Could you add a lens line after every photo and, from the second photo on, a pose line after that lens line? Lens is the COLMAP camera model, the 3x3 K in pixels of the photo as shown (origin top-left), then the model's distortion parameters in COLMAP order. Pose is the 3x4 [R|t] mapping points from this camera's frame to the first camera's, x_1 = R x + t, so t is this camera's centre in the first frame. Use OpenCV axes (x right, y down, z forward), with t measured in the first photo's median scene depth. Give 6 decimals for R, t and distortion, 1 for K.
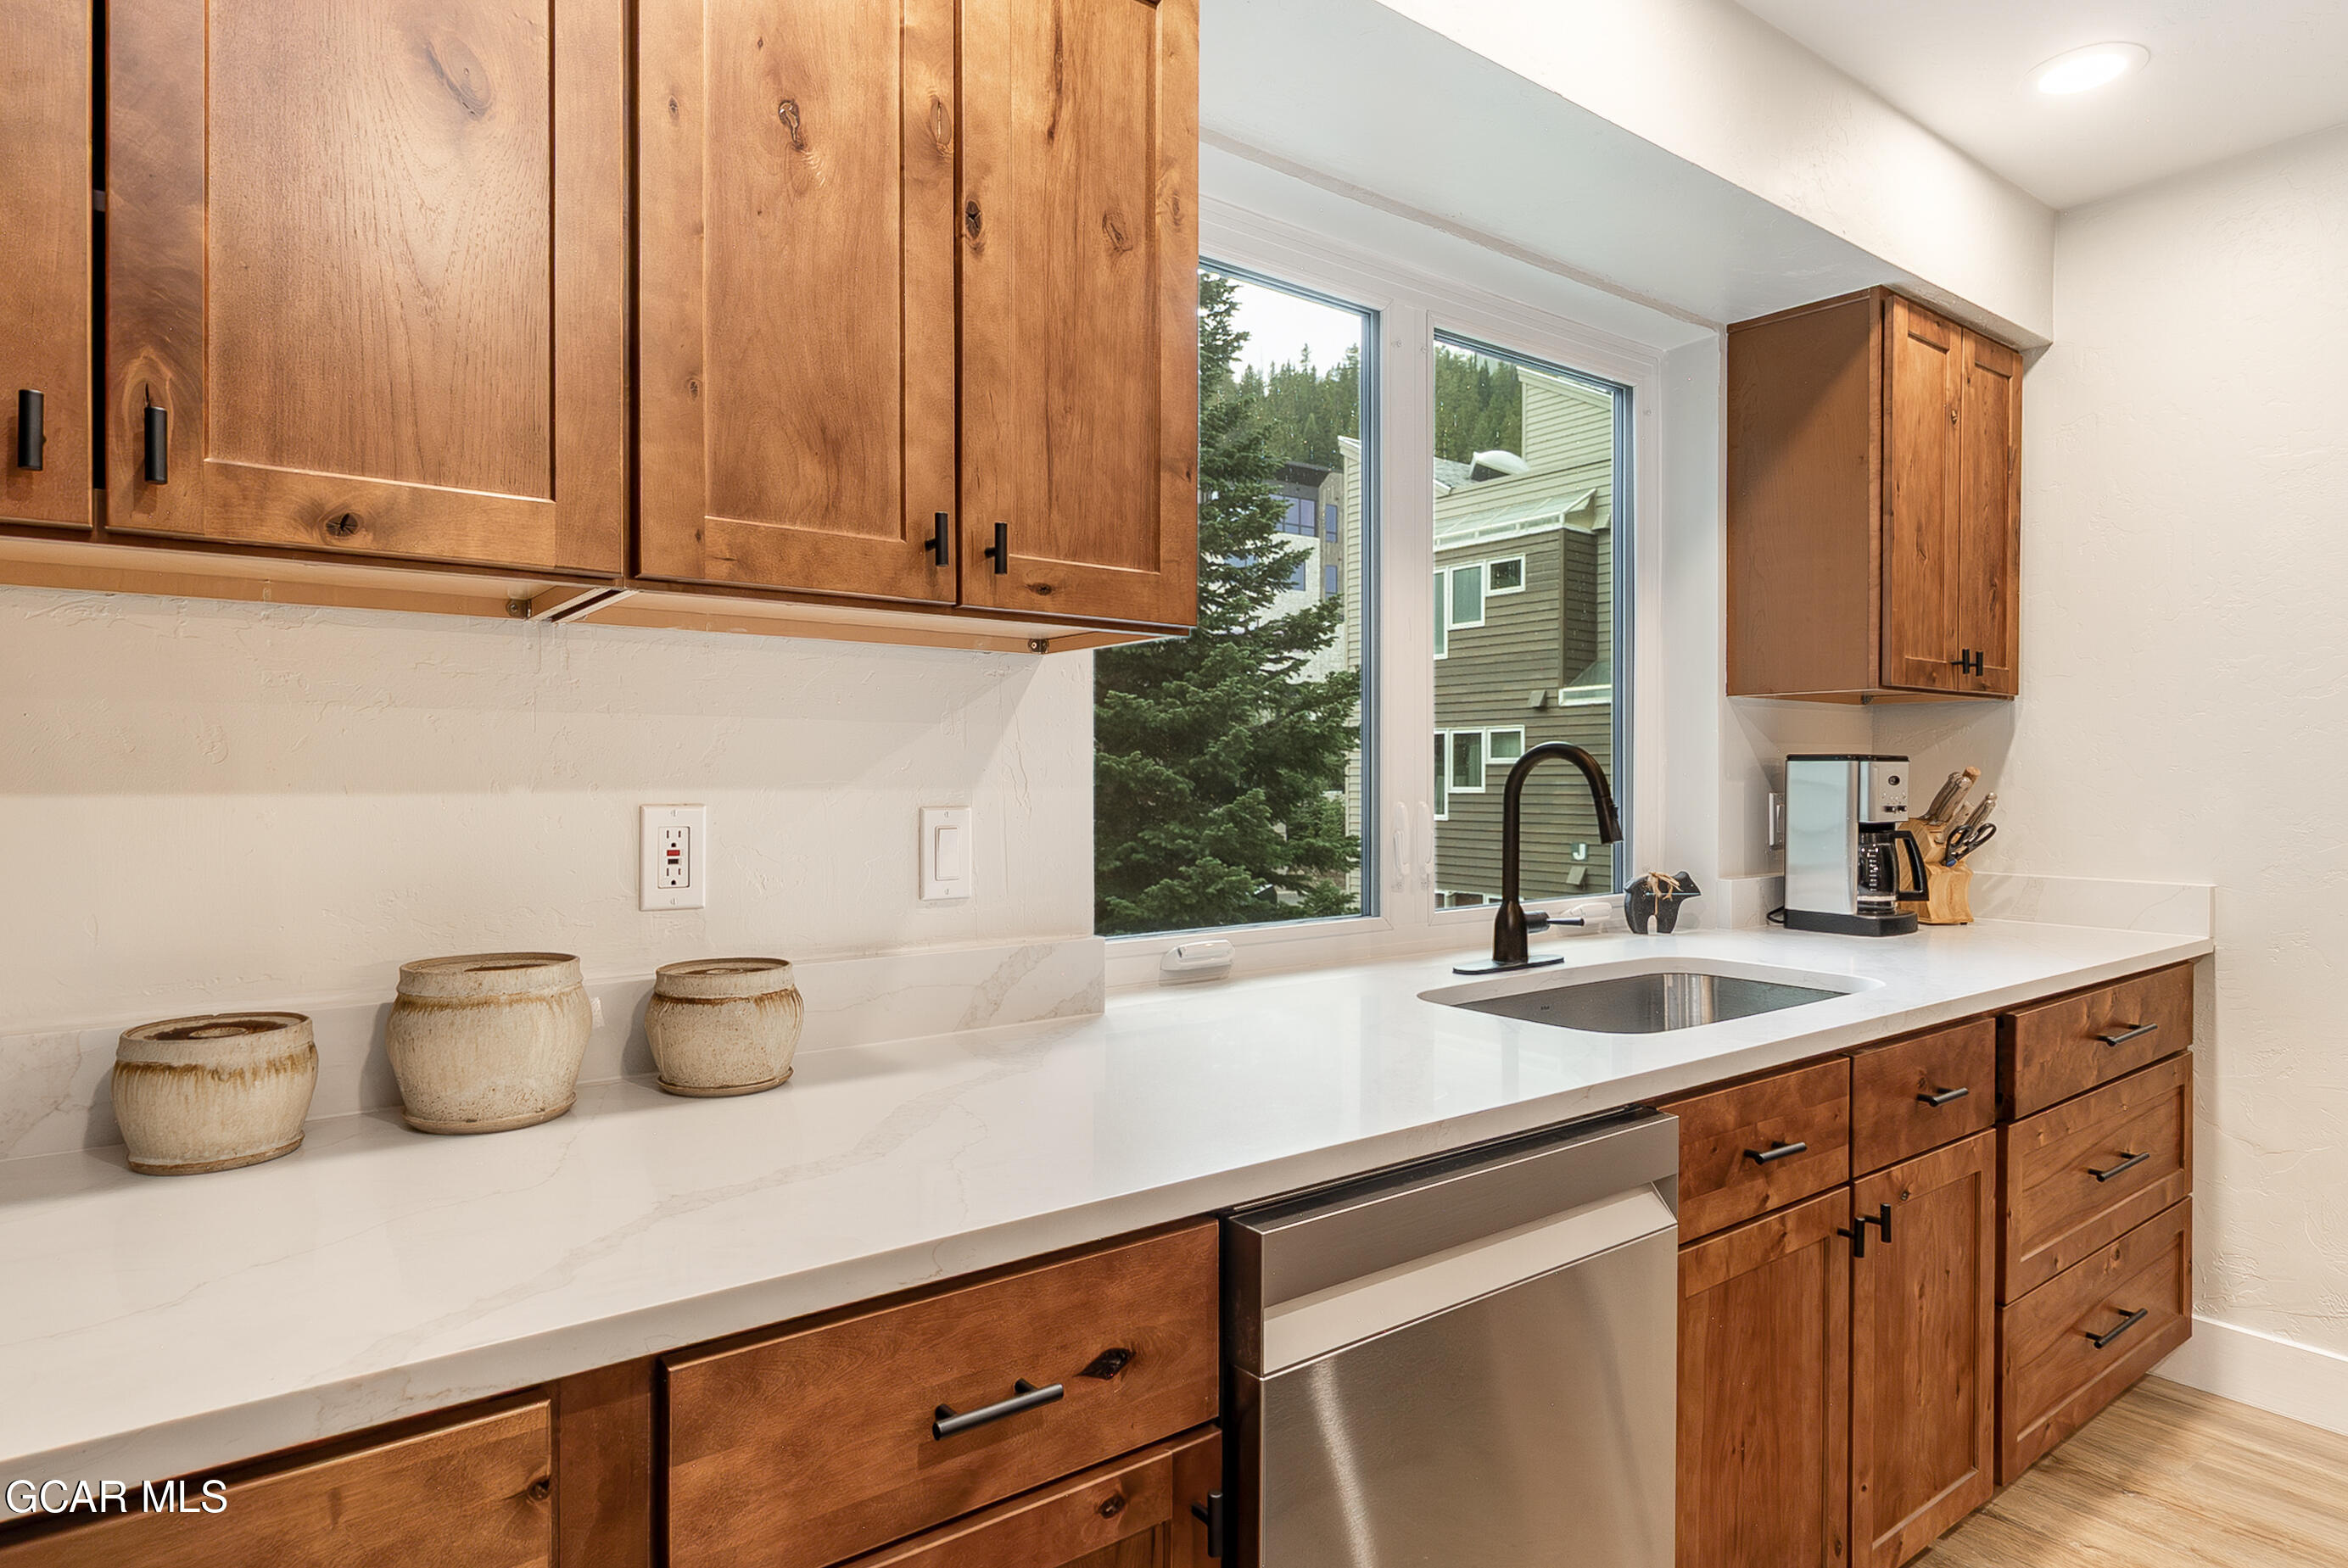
lens RADIAL K [[1291.3, 0, 1174.0], [0, 1291.3, 784.0], [0, 0, 1]] dist [0.003667, 0.001133]
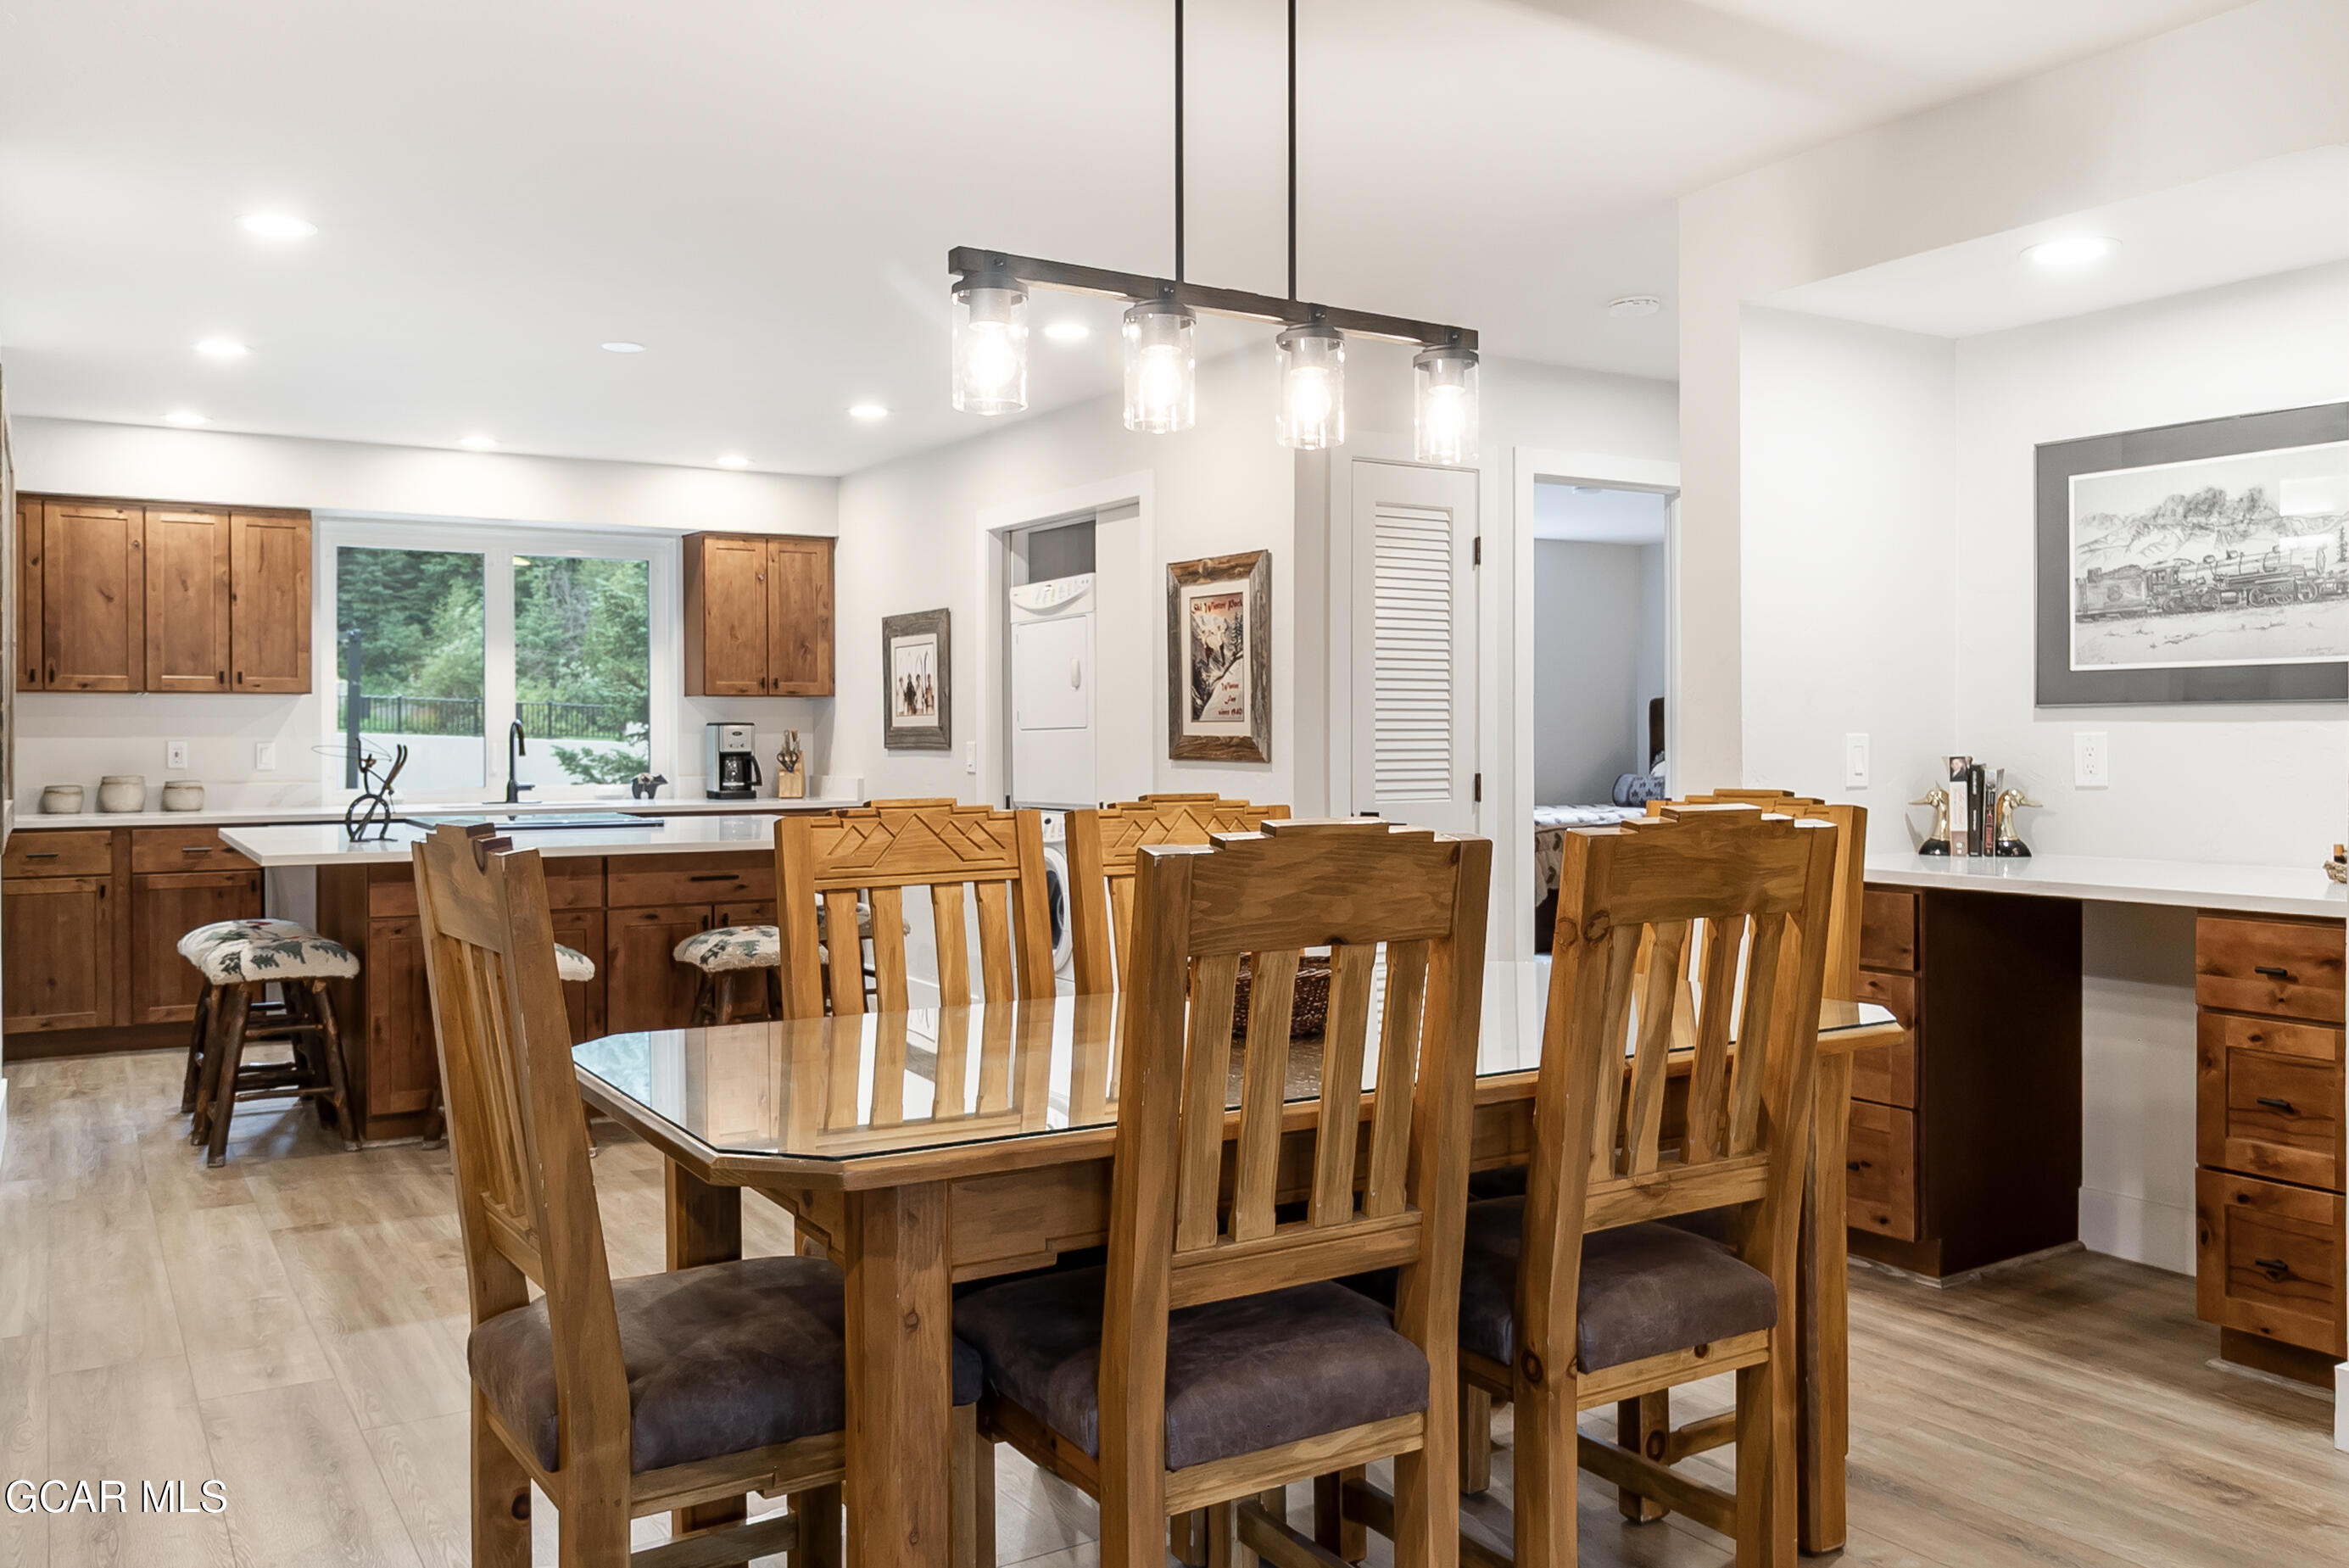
lens RADIAL K [[1808.9, 0, 1177.0], [0, 1808.9, 745.0], [0, 0, 1]] dist [-0.006357, -0.005392]
pose [[0.995771, -0.003632, -0.091802, 3.374310], [0.003689, 0.999993, 0.000455, 0.040918], [0.091800, -0.000792, 0.995777, -4.468907]]
